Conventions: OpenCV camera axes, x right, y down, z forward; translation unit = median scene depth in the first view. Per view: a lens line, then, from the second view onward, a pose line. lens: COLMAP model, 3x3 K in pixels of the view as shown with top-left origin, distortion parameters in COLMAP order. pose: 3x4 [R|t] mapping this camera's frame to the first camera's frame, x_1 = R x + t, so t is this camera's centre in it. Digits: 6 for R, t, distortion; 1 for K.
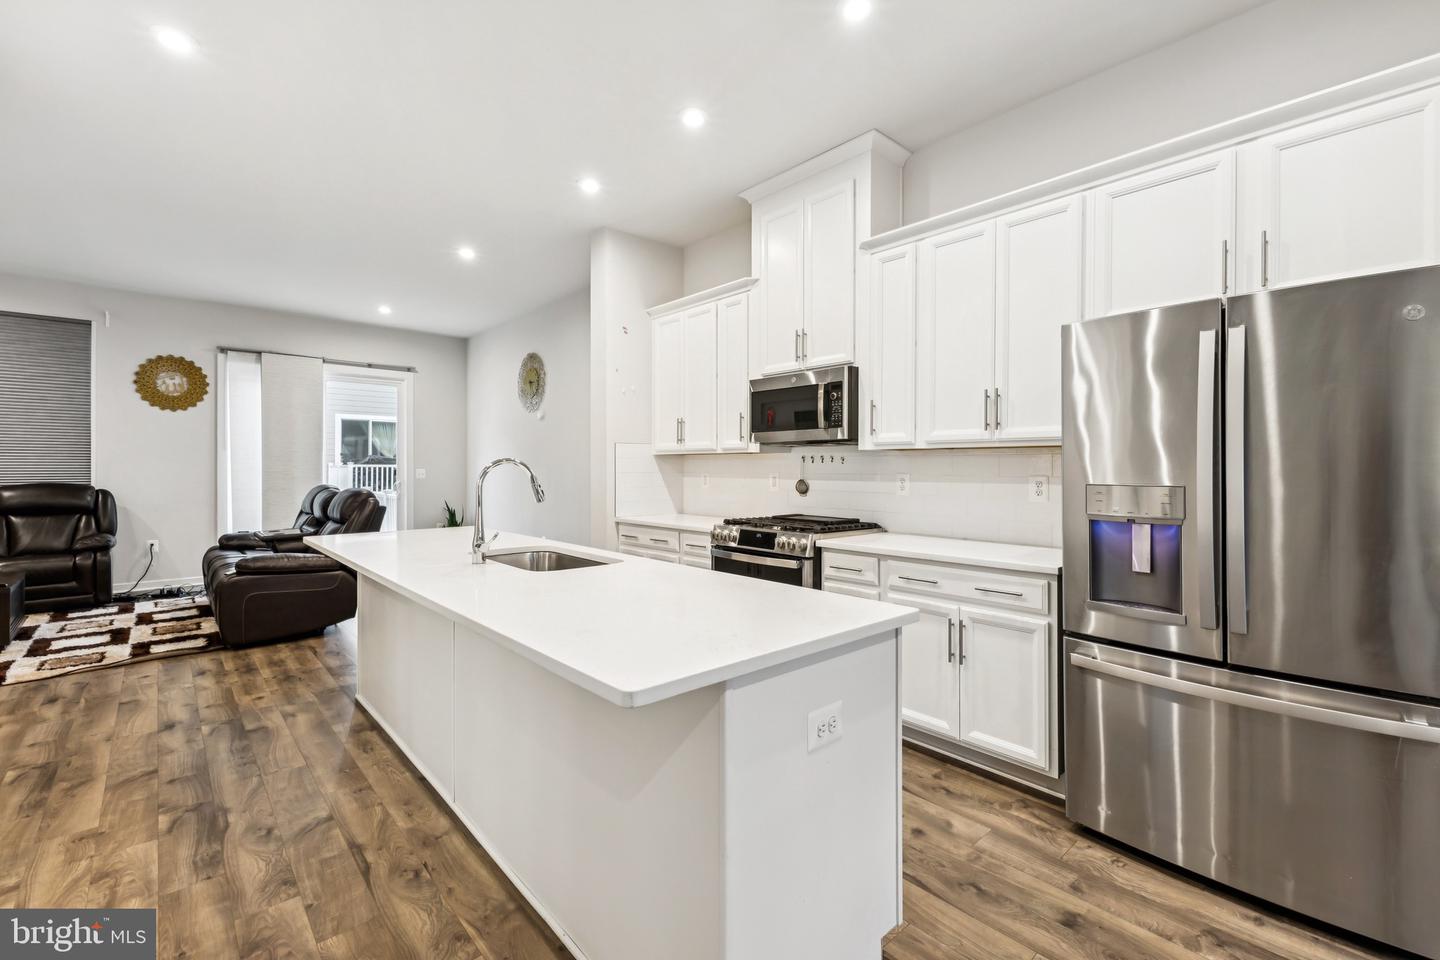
lens RADIAL K [[627.6, 0, 719.8], [0, 627.6, 467.8], [0, 0, 1]] dist [0.019155, -0.000989]
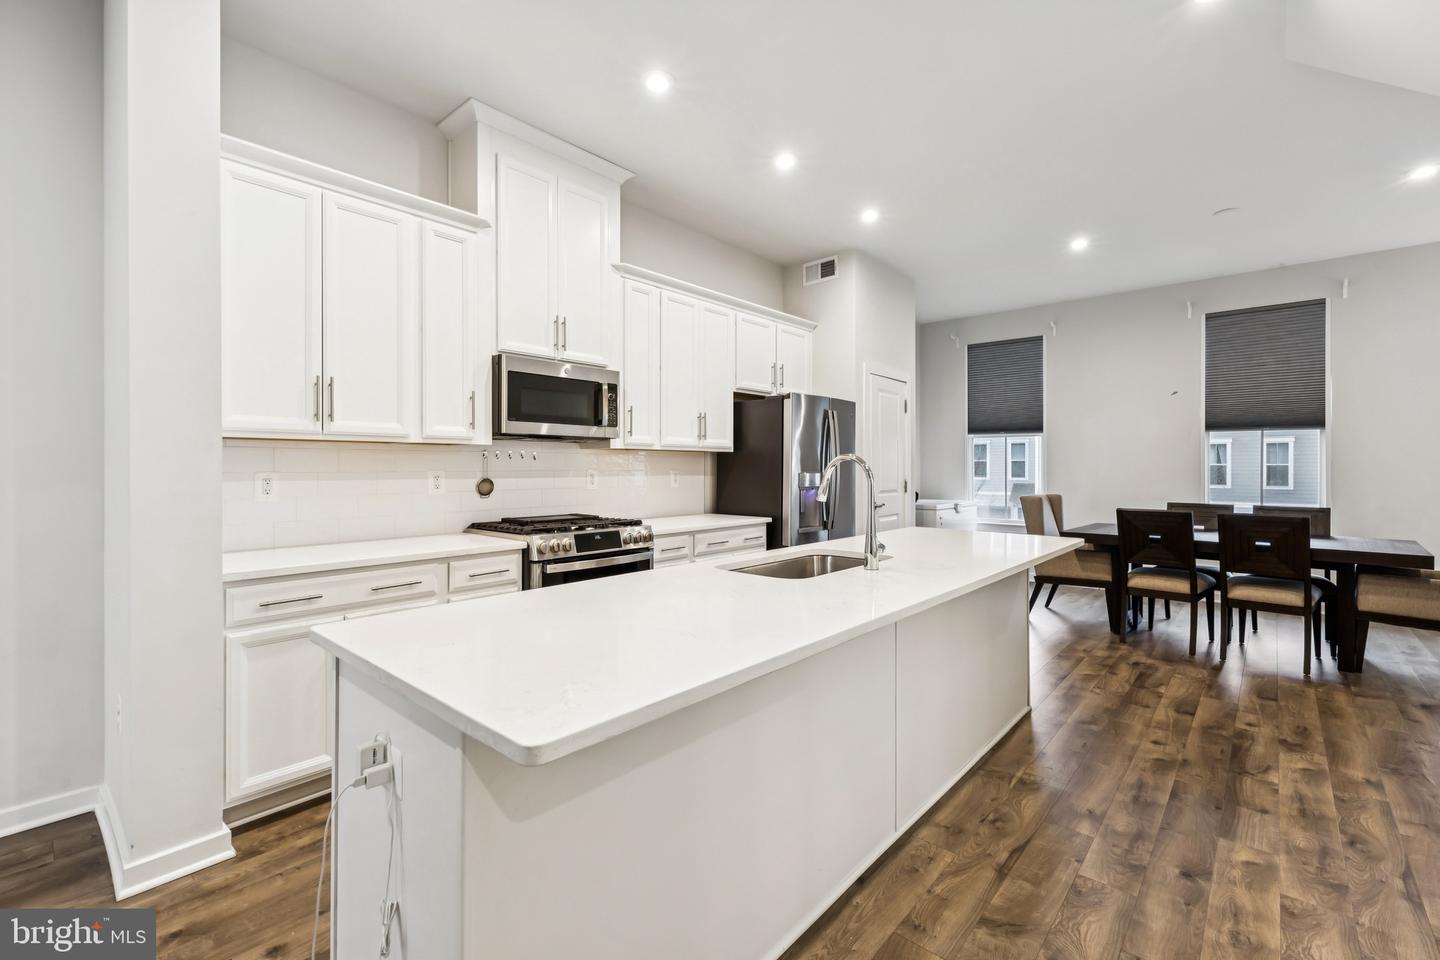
lens RADIAL K [[627.6, 0, 716.5], [0, 627.6, 469.9], [0, 0, 1]] dist [0.019155, -0.000989]
pose [[-0.121771, -0.008086, 0.992525, -1.107539], [-0.002001, 0.999967, 0.007901, 0.000616], [-0.992556, -0.001024, -0.121783, 1.175689]]
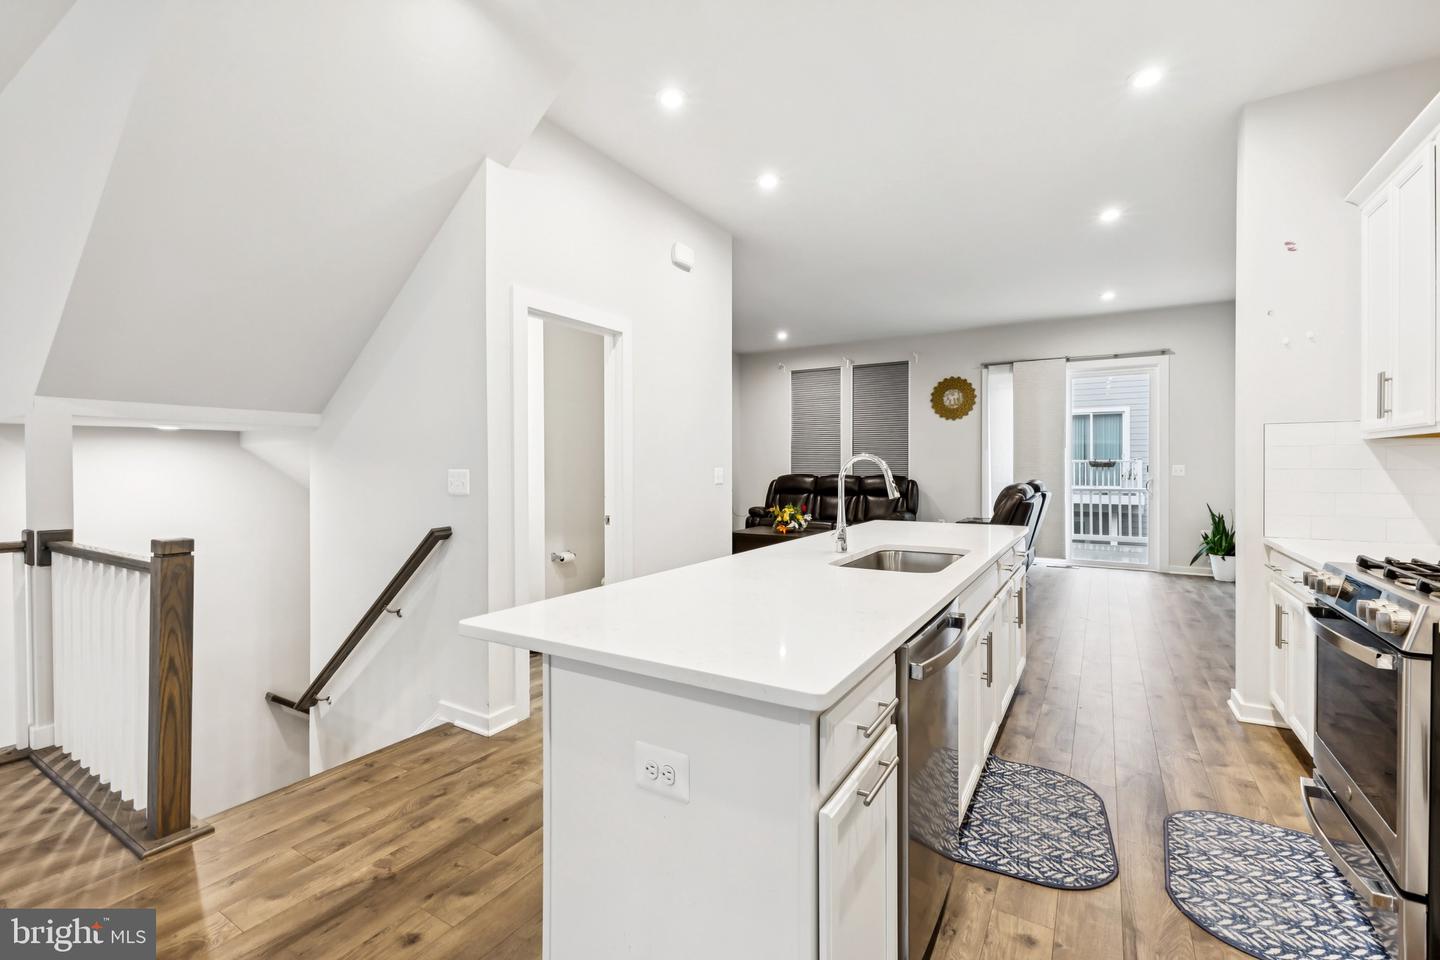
lens RADIAL K [[627.6, 0, 721.3], [0, 627.6, 469.7], [0, 0, 1]] dist [0.019155, -0.000989]
pose [[0.299245, 0.005093, -0.954163, 0.505605], [0.001772, 0.999981, 0.005893, 0.005671], [0.954175, -0.003454, 0.299230, 0.428831]]
